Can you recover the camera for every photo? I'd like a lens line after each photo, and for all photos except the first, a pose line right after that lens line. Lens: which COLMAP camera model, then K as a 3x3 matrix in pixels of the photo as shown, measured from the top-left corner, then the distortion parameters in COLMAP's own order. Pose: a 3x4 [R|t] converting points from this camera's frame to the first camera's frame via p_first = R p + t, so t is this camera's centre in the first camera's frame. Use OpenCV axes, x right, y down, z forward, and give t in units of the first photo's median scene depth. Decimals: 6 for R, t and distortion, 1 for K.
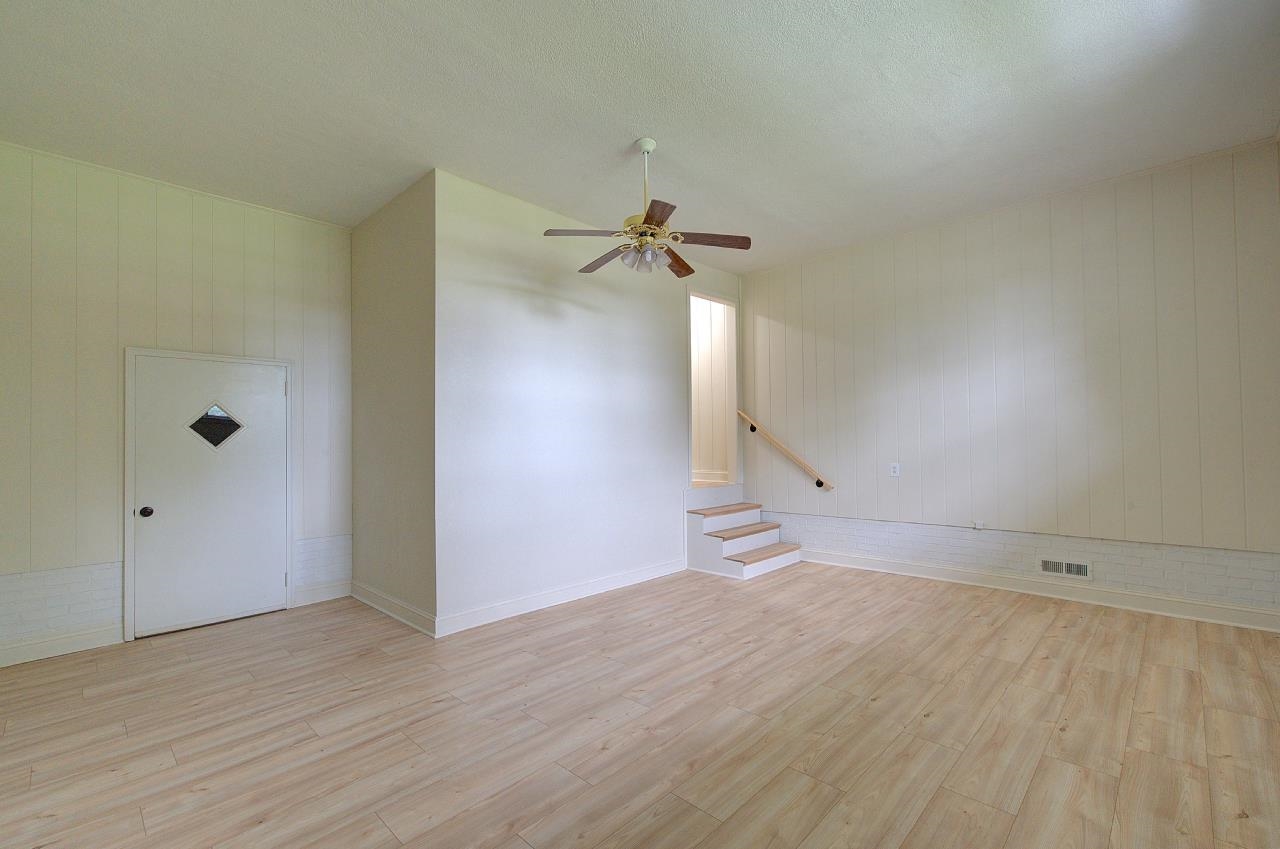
lens RADIAL K [[543.2, 0, 648.8], [0, 543.2, 437.7], [0, 0, 1]] dist [0.000893, 0.000386]
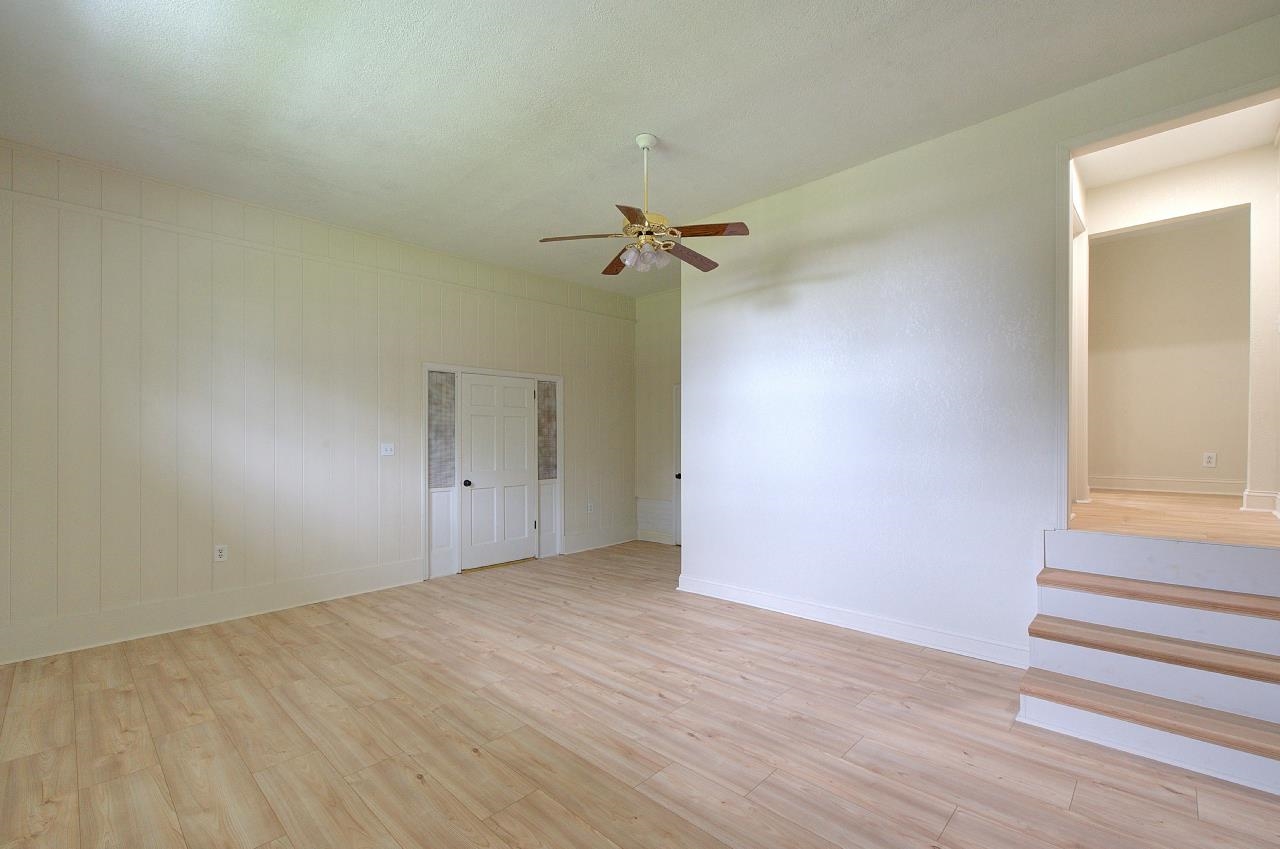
lens RADIAL K [[543.2, 0, 648.8], [0, 543.2, 437.7], [0, 0, 1]] dist [0.000893, 0.000386]
pose [[0.024948, 0.009788, -0.999641, 1.038319], [0.020772, 0.999731, 0.010307, -0.014200], [0.999473, -0.021021, 0.024738, 1.026464]]
